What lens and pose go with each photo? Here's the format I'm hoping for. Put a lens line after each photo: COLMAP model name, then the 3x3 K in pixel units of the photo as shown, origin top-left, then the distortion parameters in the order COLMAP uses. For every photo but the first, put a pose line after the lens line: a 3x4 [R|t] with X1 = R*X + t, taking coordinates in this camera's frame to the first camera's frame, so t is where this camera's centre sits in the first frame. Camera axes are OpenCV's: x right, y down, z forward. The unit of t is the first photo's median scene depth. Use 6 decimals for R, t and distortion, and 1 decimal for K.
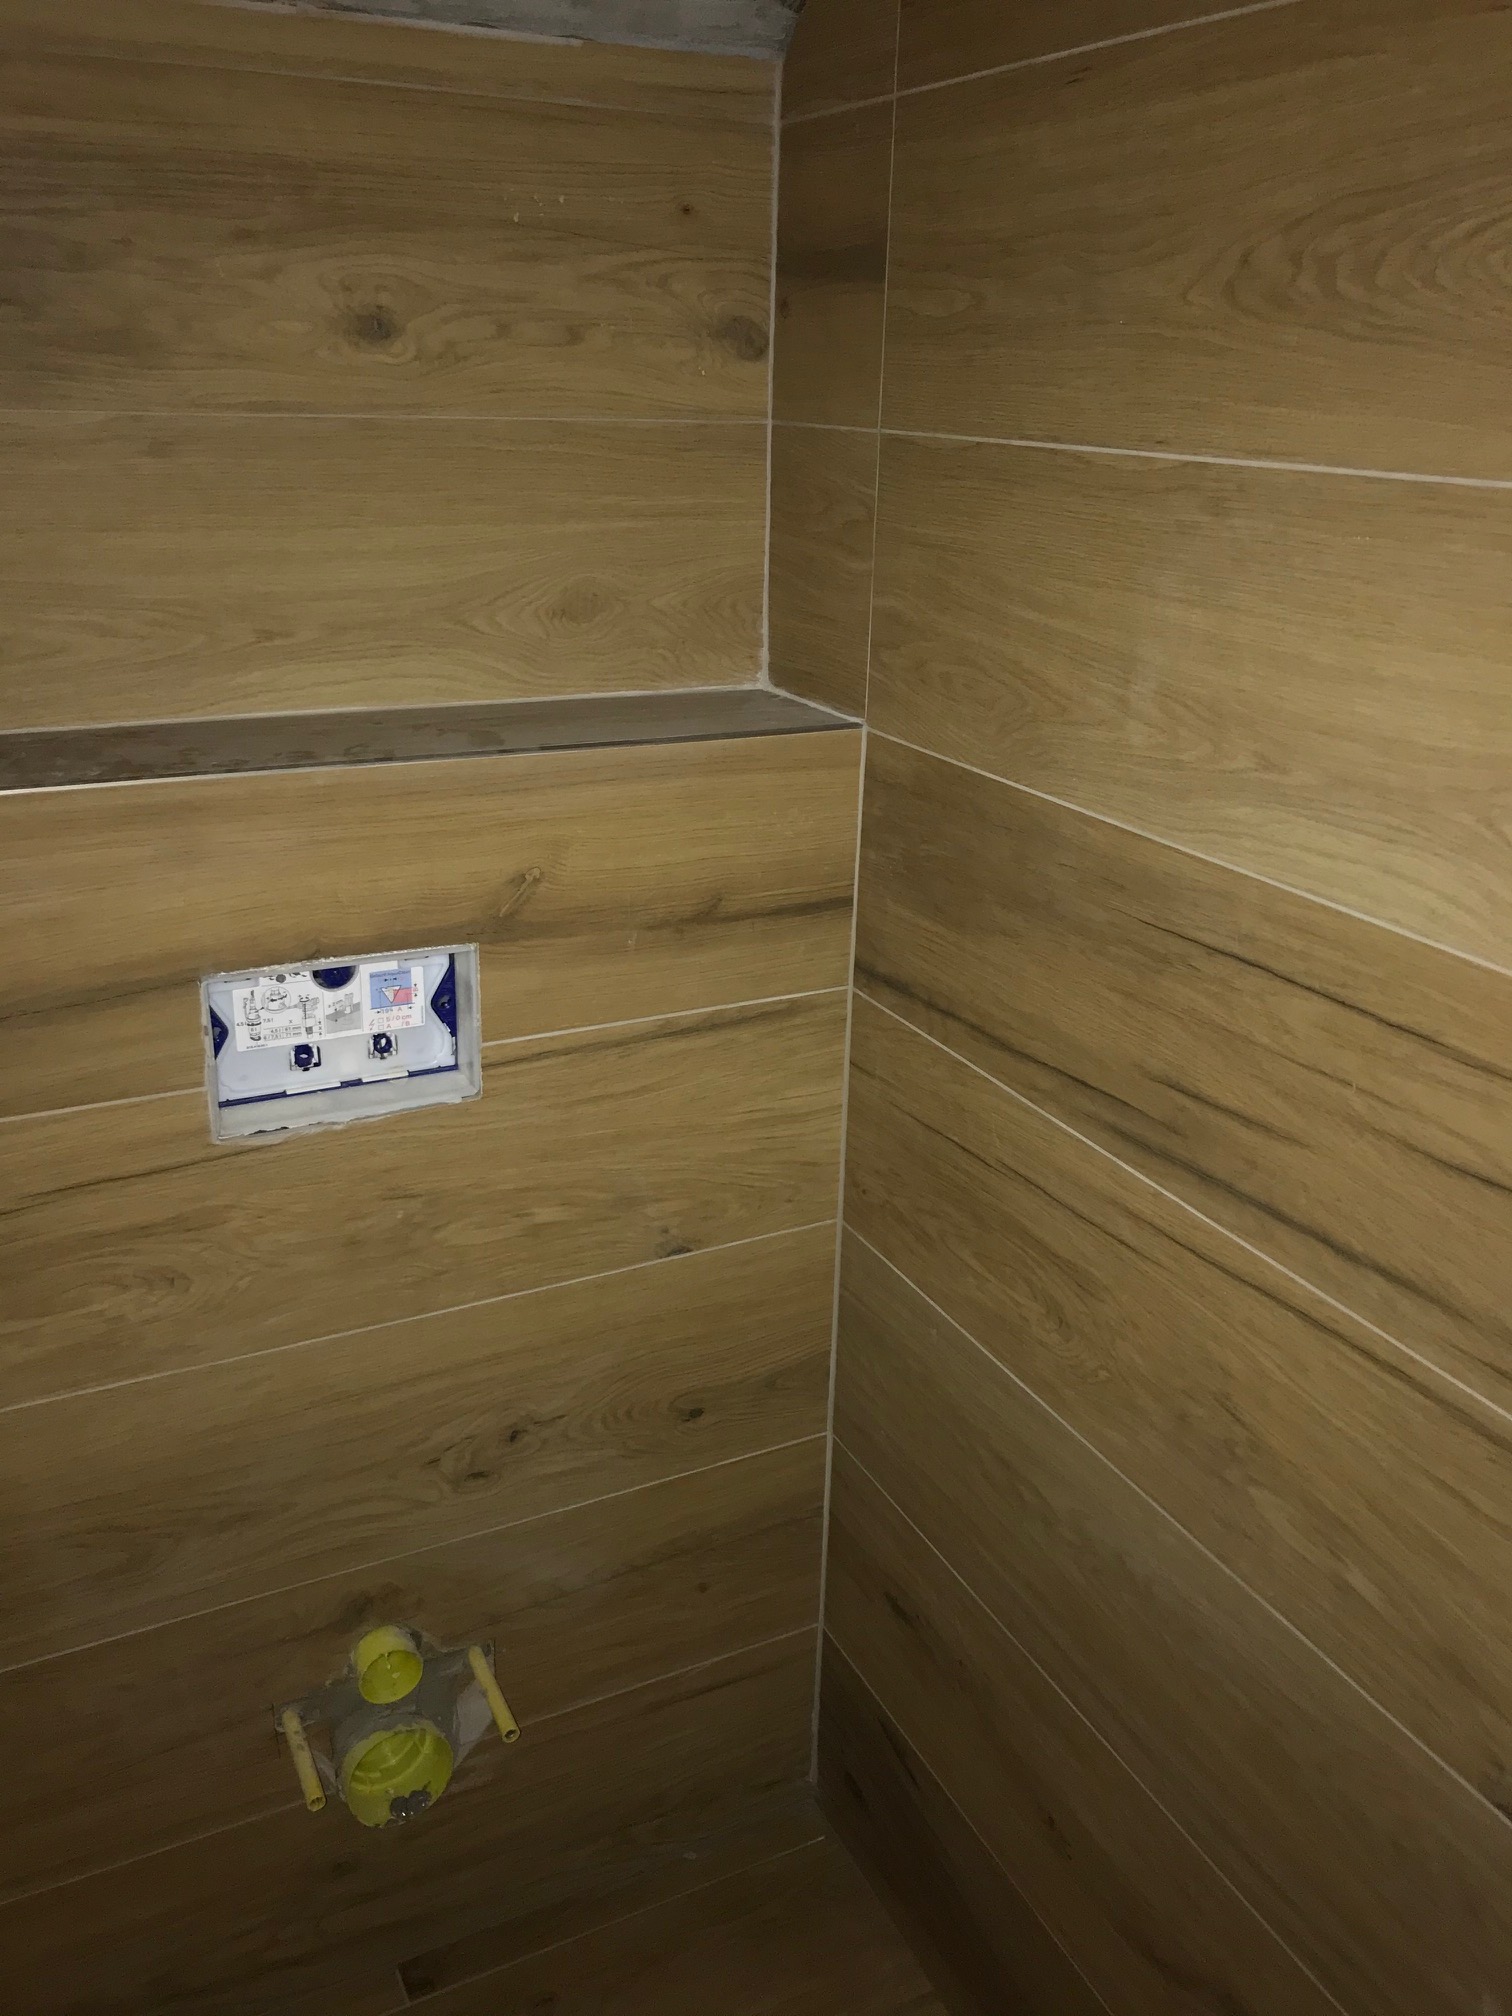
lens RADIAL K [[1697.0, 0, 755.1], [0, 1697.0, 1001.2], [0, 0, 1]] dist [0.055094, -0.059043]
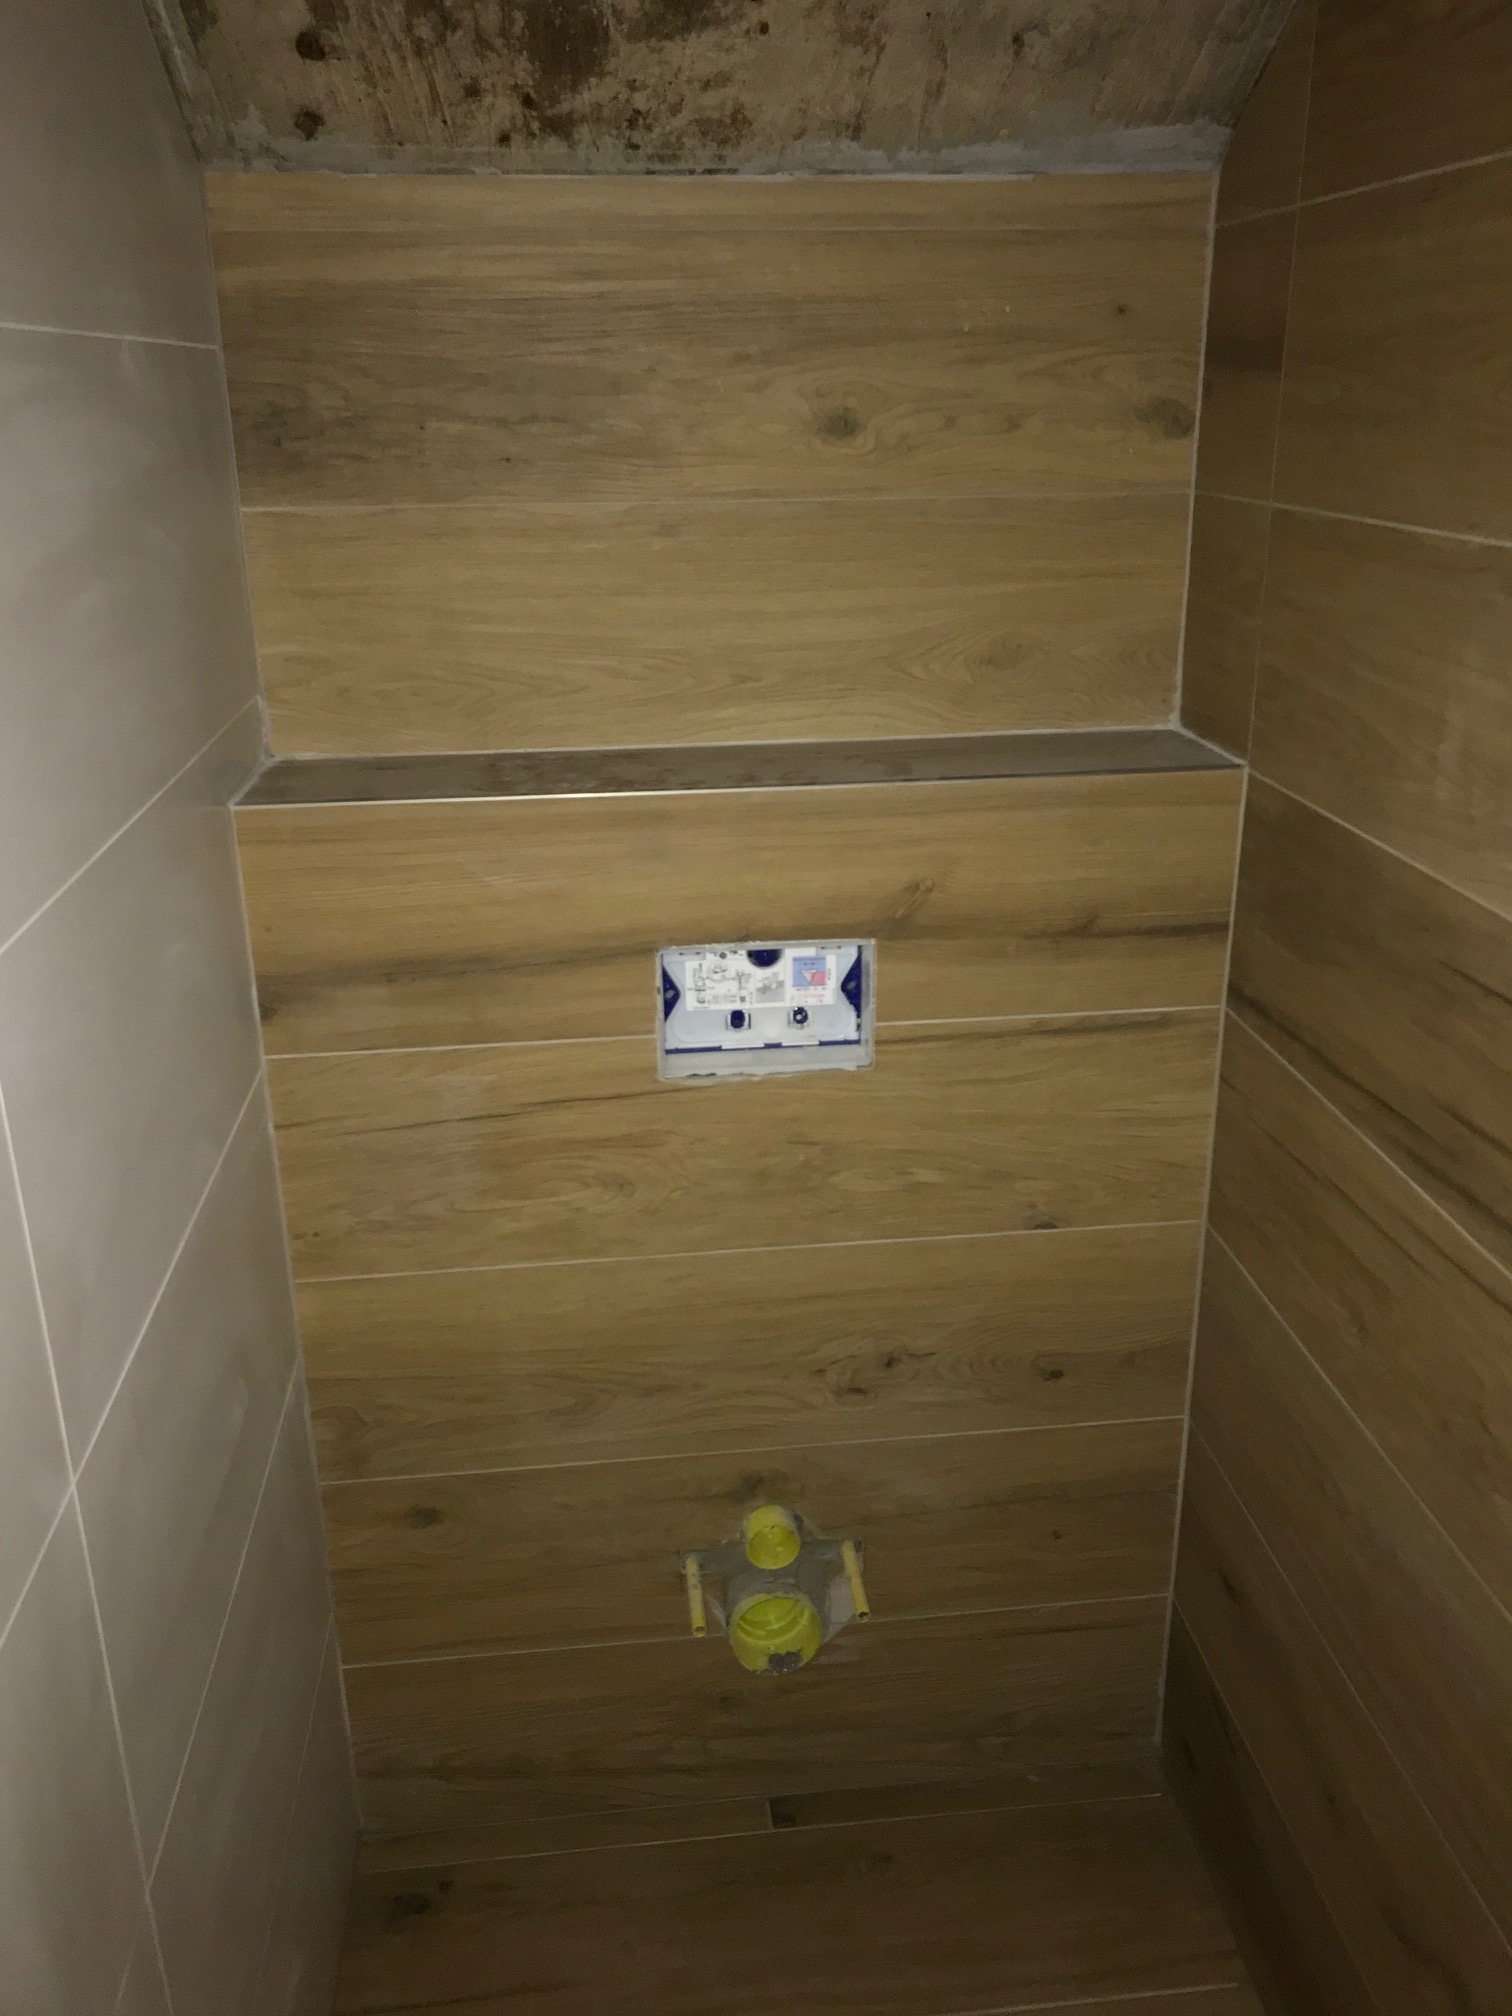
lens RADIAL K [[1665.7, 0, 756.0], [0, 1665.7, 1008.0], [0, 0, 1]] dist [0.121638, -0.143883]
pose [[0.939240, 0.089861, -0.331290, 0.145302], [-0.091079, 0.995773, 0.011881, 0.007990], [0.330957, 0.019014, 0.943454, -0.132852]]
